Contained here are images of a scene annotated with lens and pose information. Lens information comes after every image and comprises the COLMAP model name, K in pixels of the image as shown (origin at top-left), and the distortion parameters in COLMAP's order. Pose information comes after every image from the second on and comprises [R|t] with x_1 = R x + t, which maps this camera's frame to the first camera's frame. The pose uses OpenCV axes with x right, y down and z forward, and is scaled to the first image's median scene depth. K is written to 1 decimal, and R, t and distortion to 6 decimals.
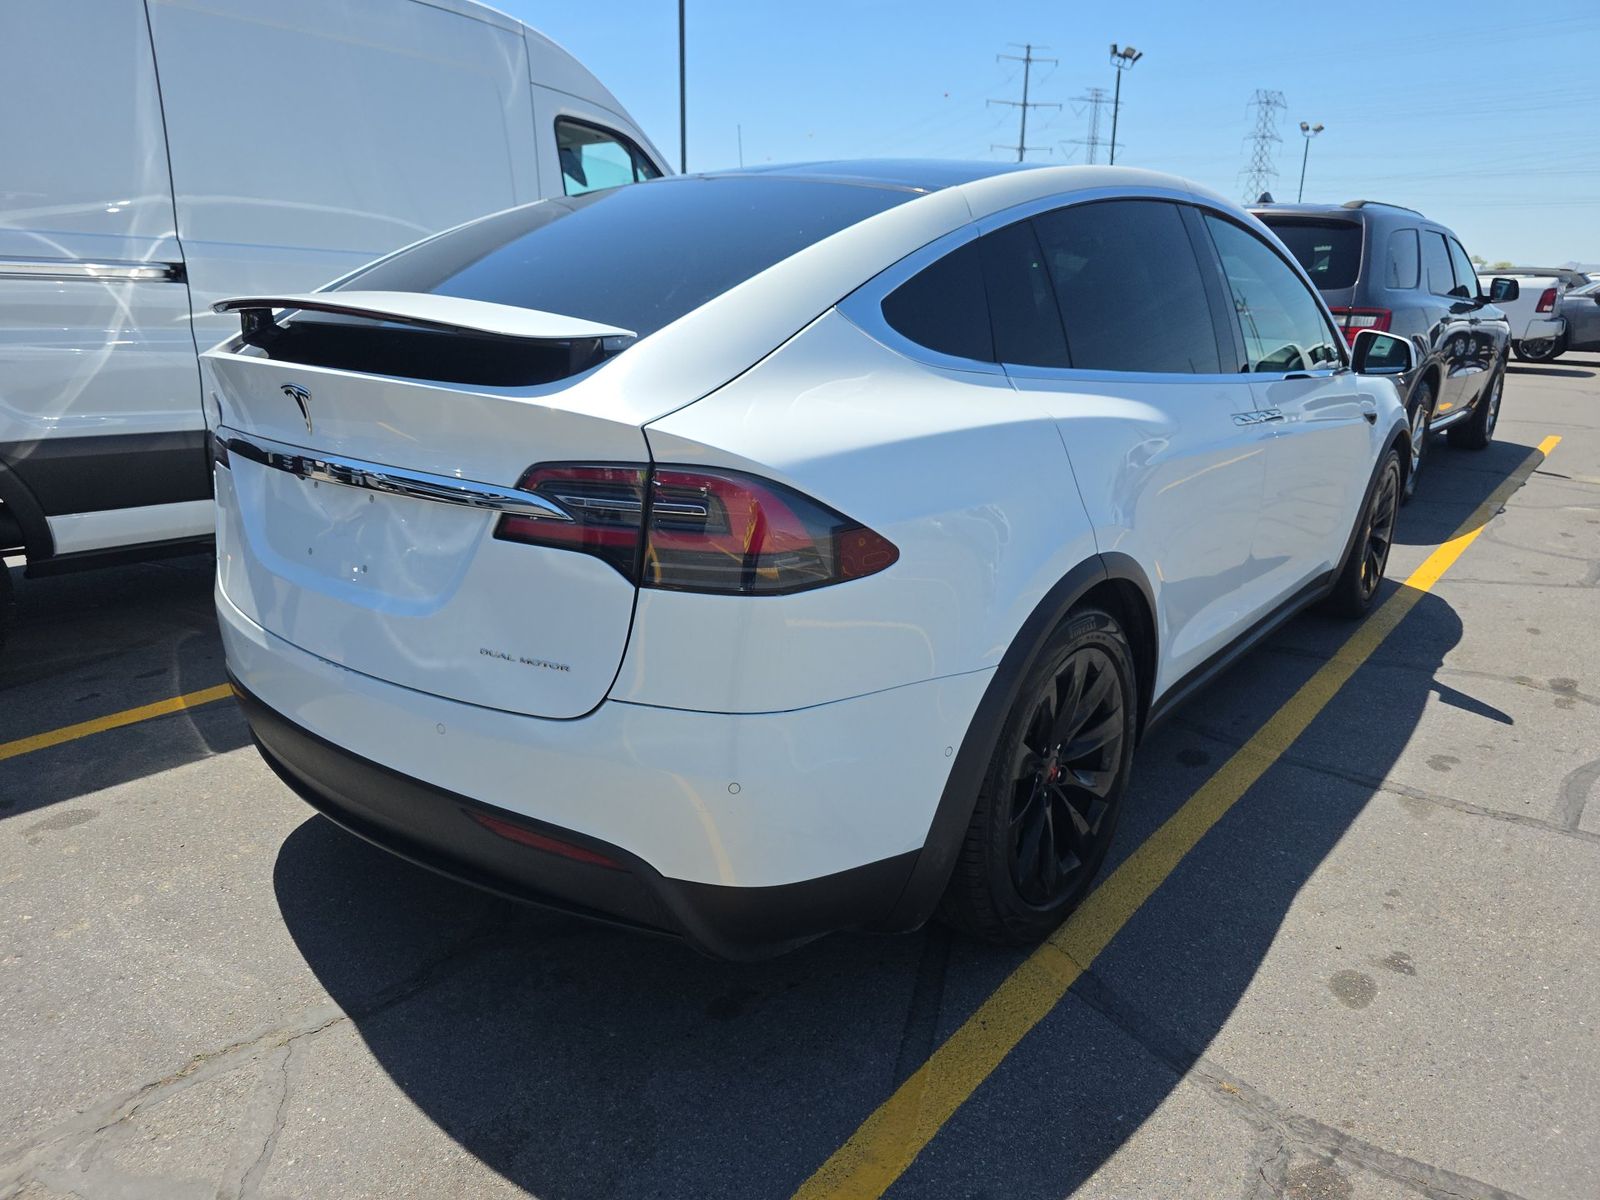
lens RADIAL K [[1076.5, 0, 792.7], [0, 1076.5, 602.1], [0, 0, 1]] dist [0.007235, 0.001418]
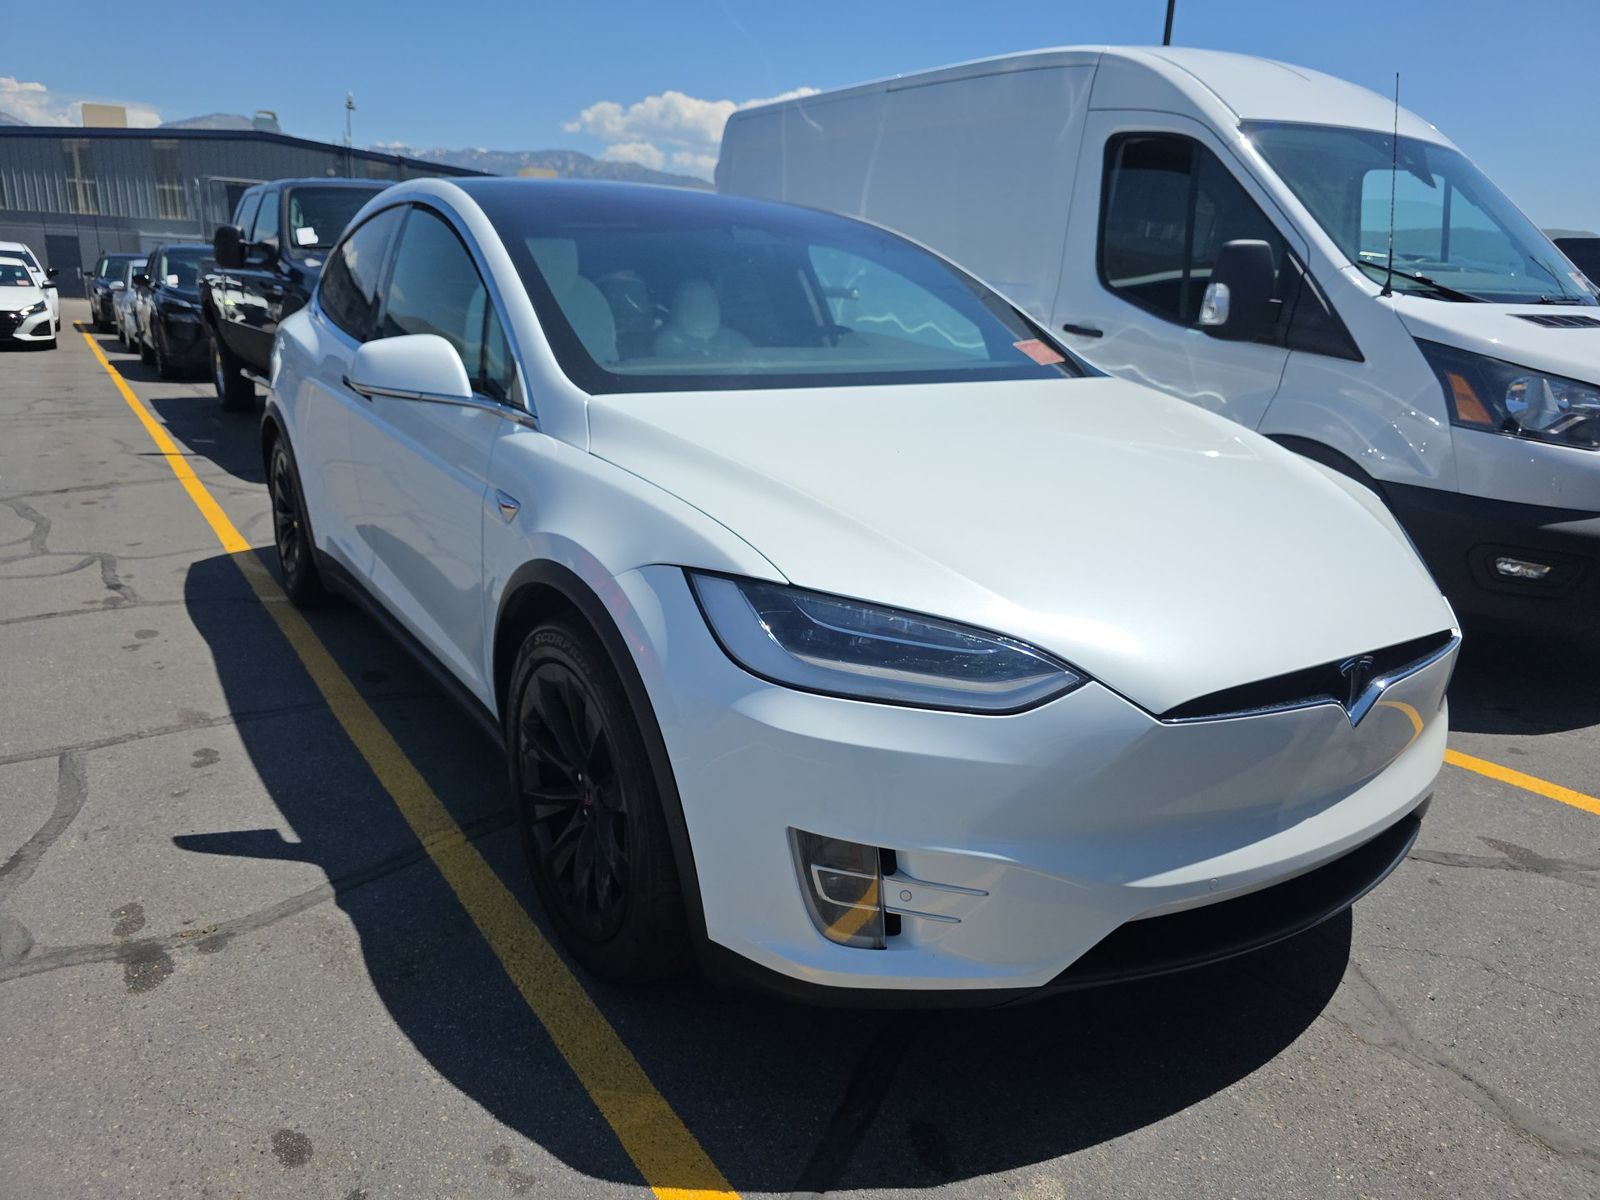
lens RADIAL K [[1076.5, 0, 792.7], [0, 1076.5, 602.1], [0, 0, 1]] dist [0.007235, 0.001418]
pose [[-0.297135, 0.242311, -0.923578, 1.116503], [-0.305146, 0.892442, 0.332314, -0.391089], [0.904763, 0.380569, -0.191236, 1.376824]]
